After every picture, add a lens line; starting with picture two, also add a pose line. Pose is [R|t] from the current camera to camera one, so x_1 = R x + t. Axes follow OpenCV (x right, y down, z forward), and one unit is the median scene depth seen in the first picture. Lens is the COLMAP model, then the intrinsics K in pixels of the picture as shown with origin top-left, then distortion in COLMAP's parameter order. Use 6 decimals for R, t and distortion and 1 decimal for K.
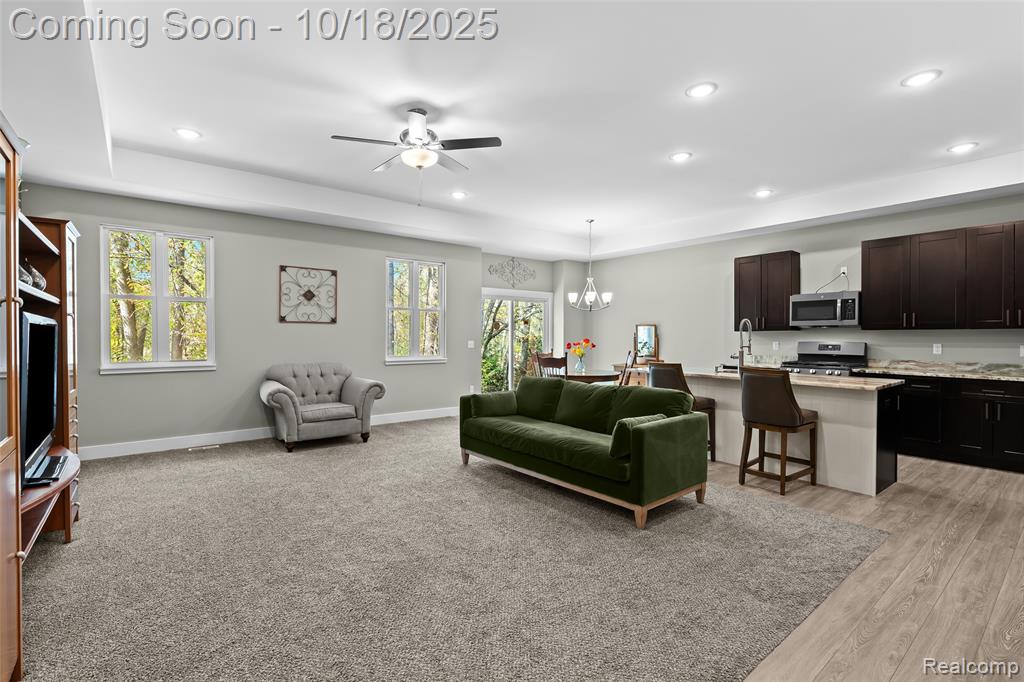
lens RADIAL K [[465.4, 0, 512.3], [0, 465.4, 342.7], [0, 0, 1]] dist [-0.012836, 0.005331]
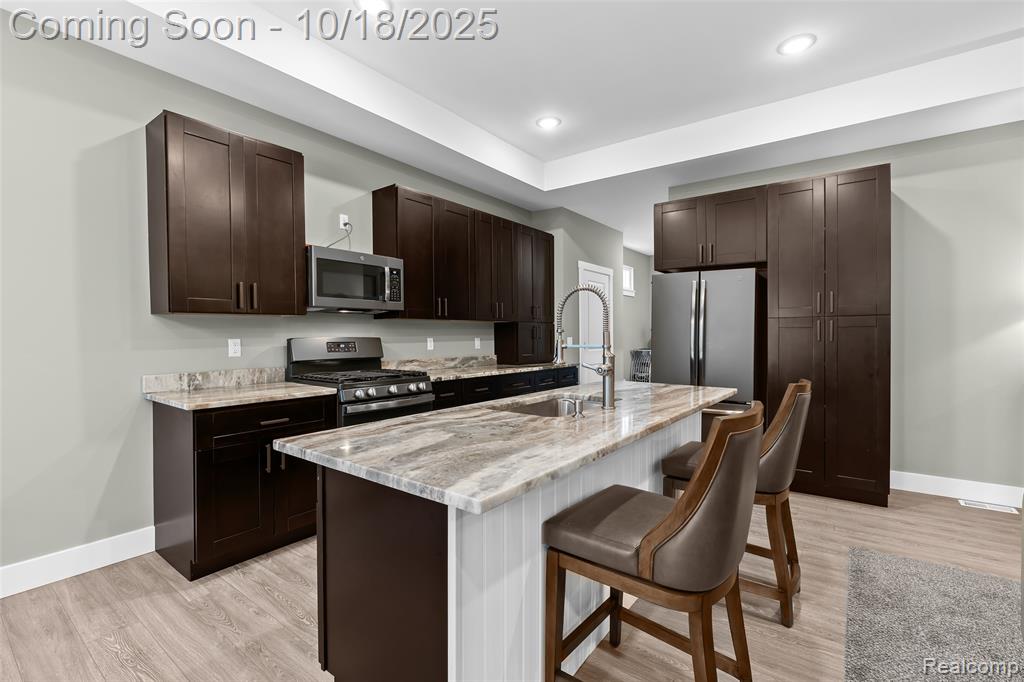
lens RADIAL K [[465.4, 0, 512.7], [0, 465.4, 341.9], [0, 0, 1]] dist [-0.012836, 0.005331]
pose [[-0.249345, -0.018106, 0.968245, 0.065898], [0.014453, 0.999644, 0.022415, -0.005896], [-0.968307, 0.019583, -0.248995, 0.959366]]
